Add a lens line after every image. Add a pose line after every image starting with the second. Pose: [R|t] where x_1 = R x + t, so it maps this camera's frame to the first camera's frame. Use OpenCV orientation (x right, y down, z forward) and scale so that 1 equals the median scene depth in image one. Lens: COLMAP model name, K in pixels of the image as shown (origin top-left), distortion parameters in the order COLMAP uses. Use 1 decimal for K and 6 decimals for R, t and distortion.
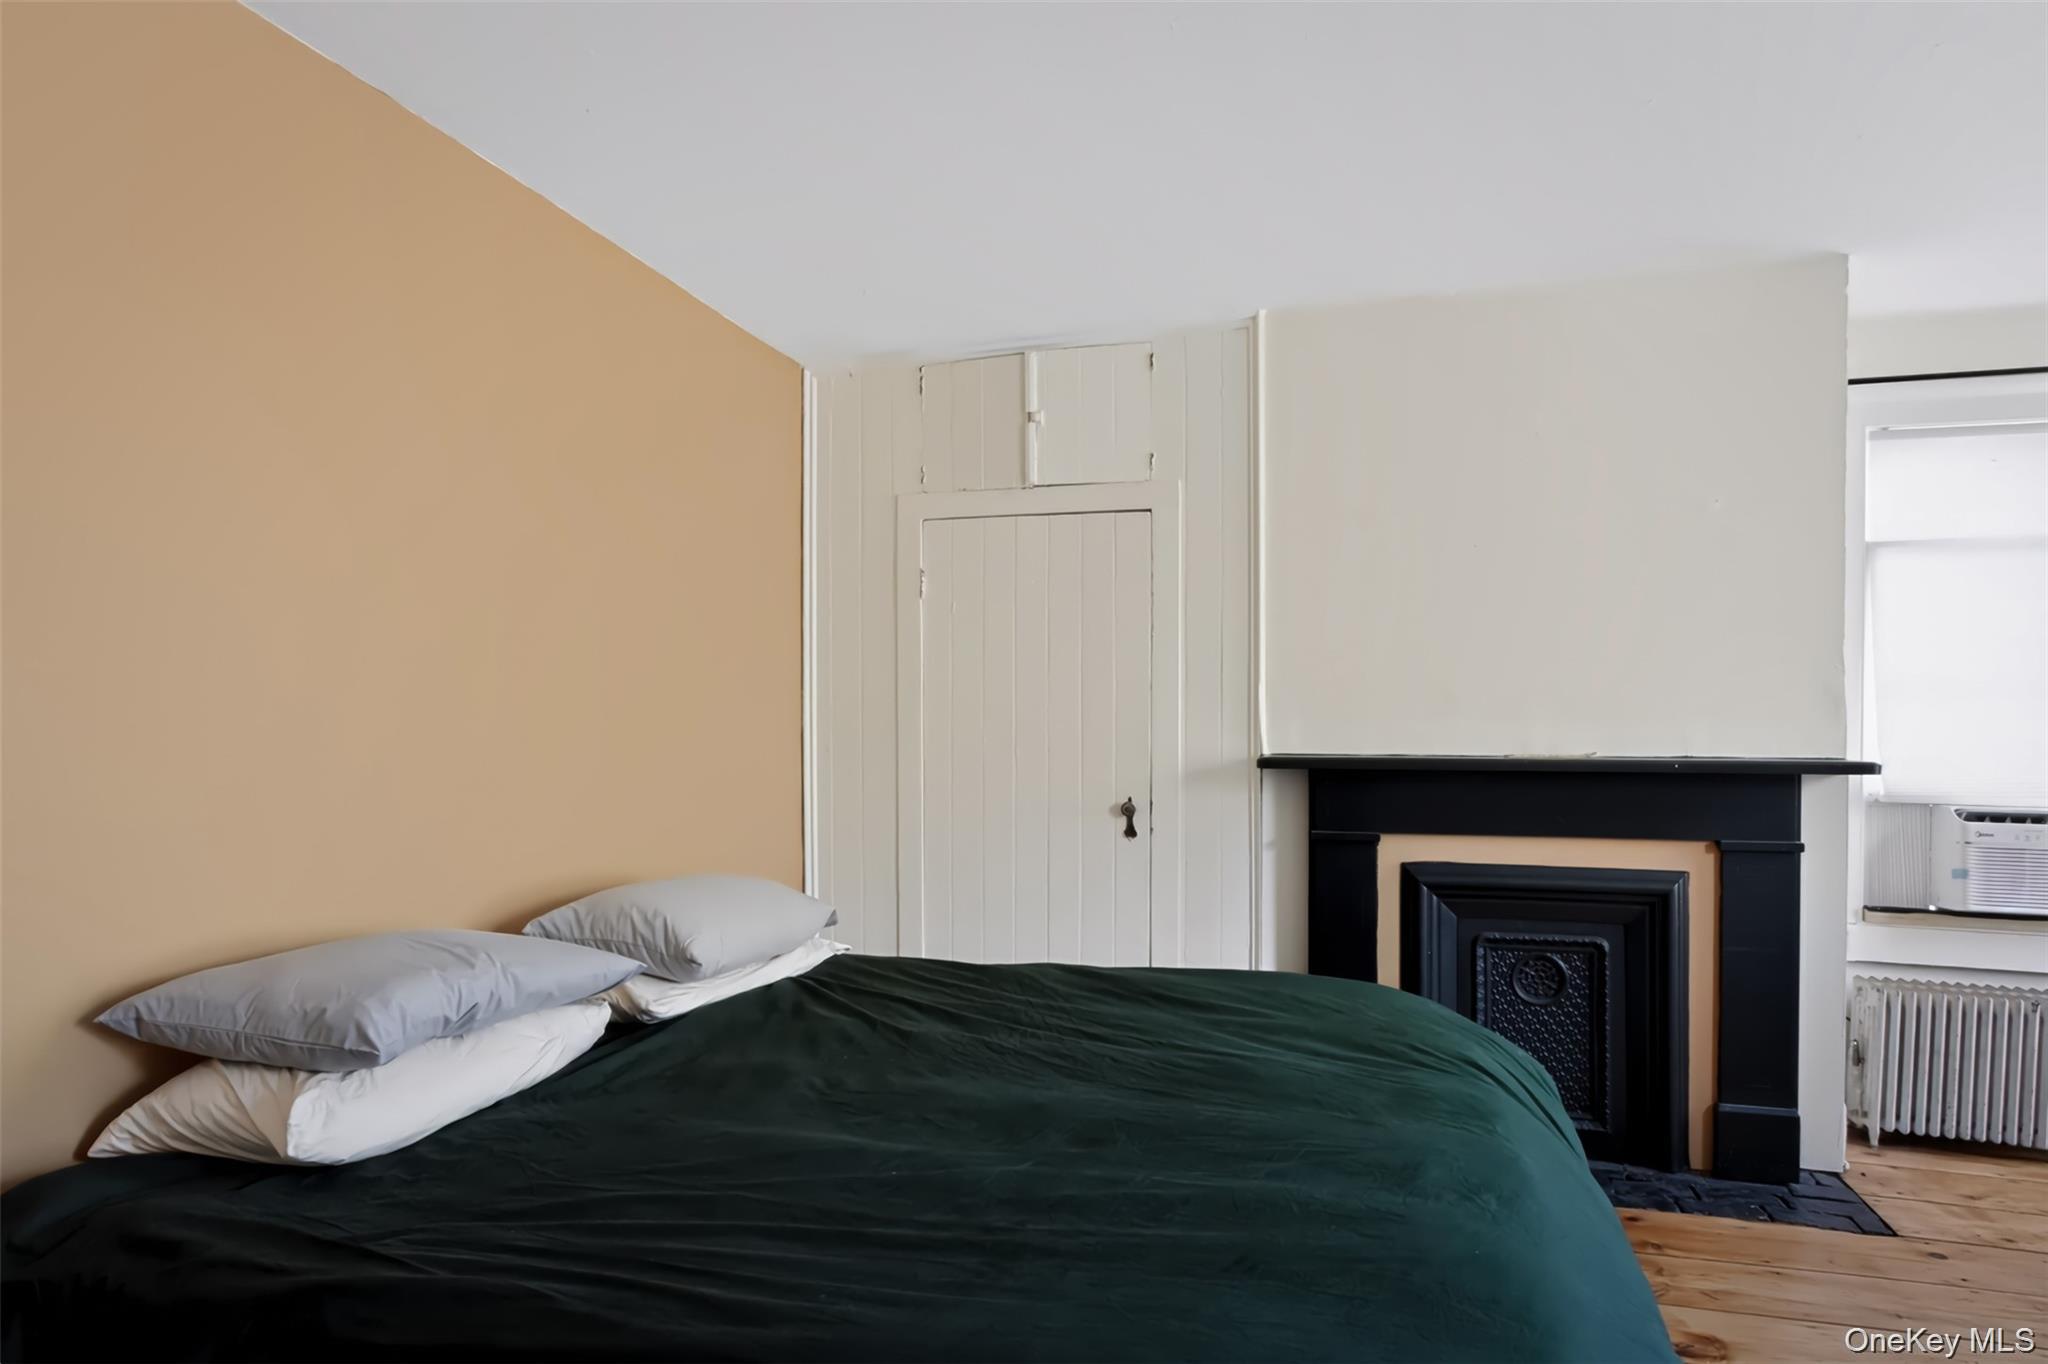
lens RADIAL K [[1264.6, 0, 1023.2], [0, 1264.6, 773.7], [0, 0, 1]] dist [-0.001353, 0.000055]
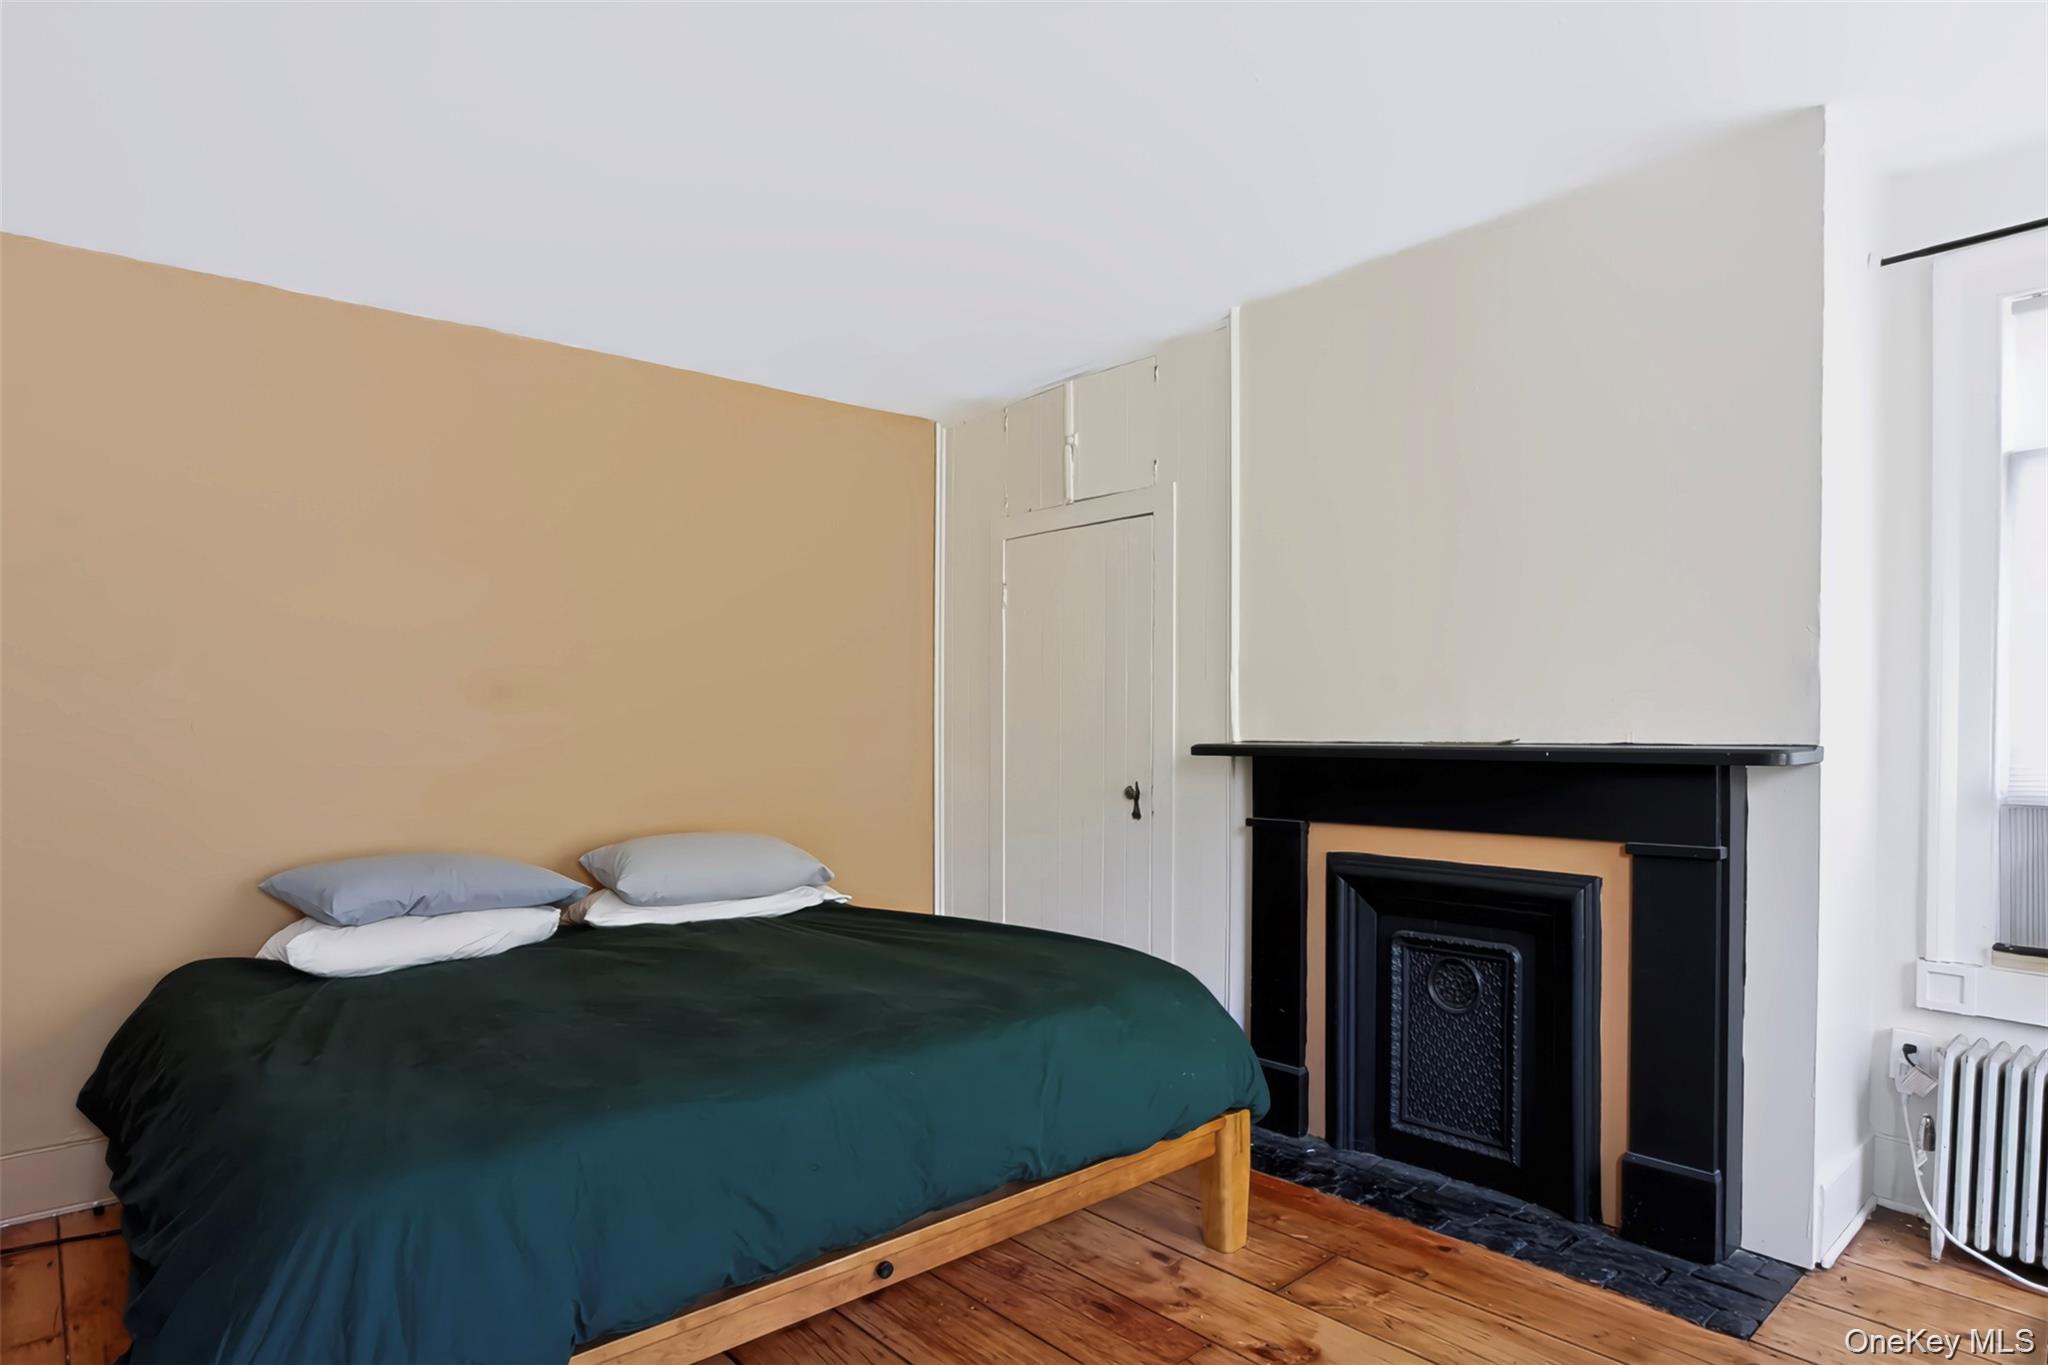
lens RADIAL K [[1264.6, 0, 1023.2], [0, 1264.6, 774.2], [0, 0, 1]] dist [-0.001353, 0.000055]
pose [[0.818876, 0.012656, -0.573831, 0.676027], [-0.008172, 0.999913, 0.010393, 0.001579], [0.573913, -0.003821, 0.818907, 0.067837]]
